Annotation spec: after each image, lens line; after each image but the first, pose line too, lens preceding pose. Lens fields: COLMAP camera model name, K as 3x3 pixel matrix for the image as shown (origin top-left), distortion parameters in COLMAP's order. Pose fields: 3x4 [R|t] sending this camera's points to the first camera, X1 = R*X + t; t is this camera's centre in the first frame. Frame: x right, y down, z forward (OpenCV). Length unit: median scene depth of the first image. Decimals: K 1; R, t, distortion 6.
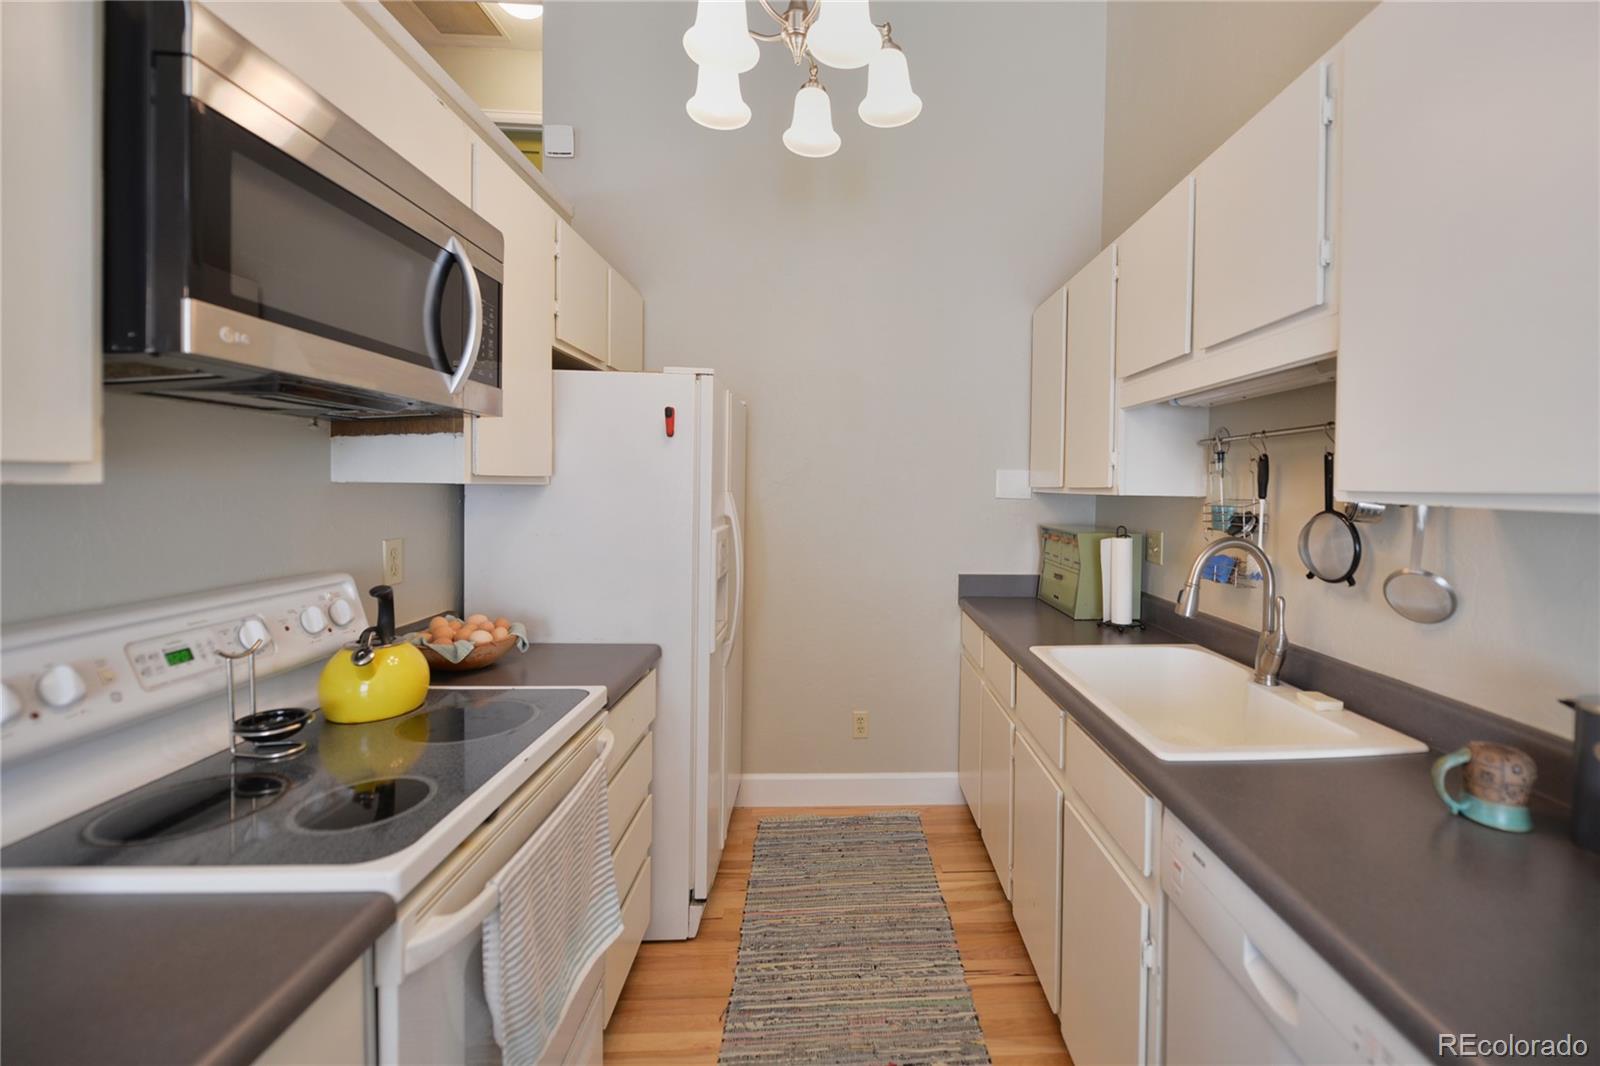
lens RADIAL K [[704.6, 0, 883.9], [0, 704.6, 489.3], [0, 0, 1]] dist [-0.010056, -0.001101]
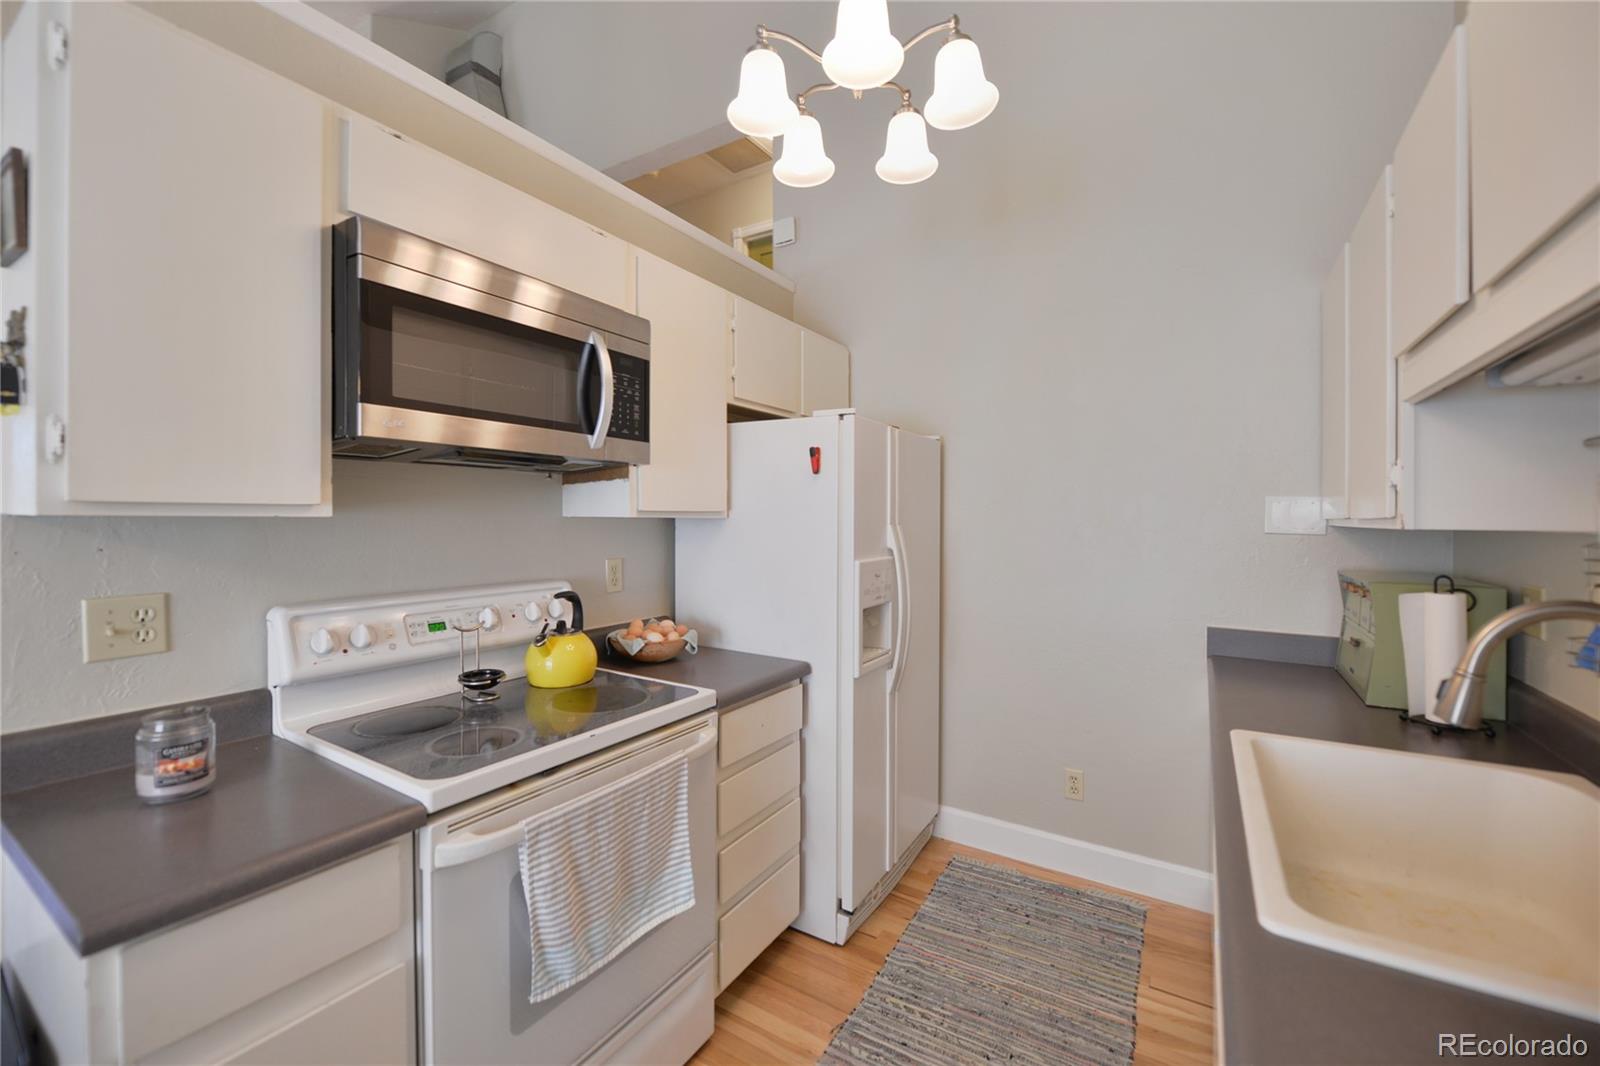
lens RADIAL K [[657.5, 0, 777.6], [0, 657.5, 511.0], [0, 0, 1]] dist [-0.007544, -0.000045]
pose [[0.791140, -0.012379, -0.611509, 0.292729], [-0.000060, 0.999794, -0.020317, 0.003948], [0.611634, 0.016110, 0.790976, 0.161743]]
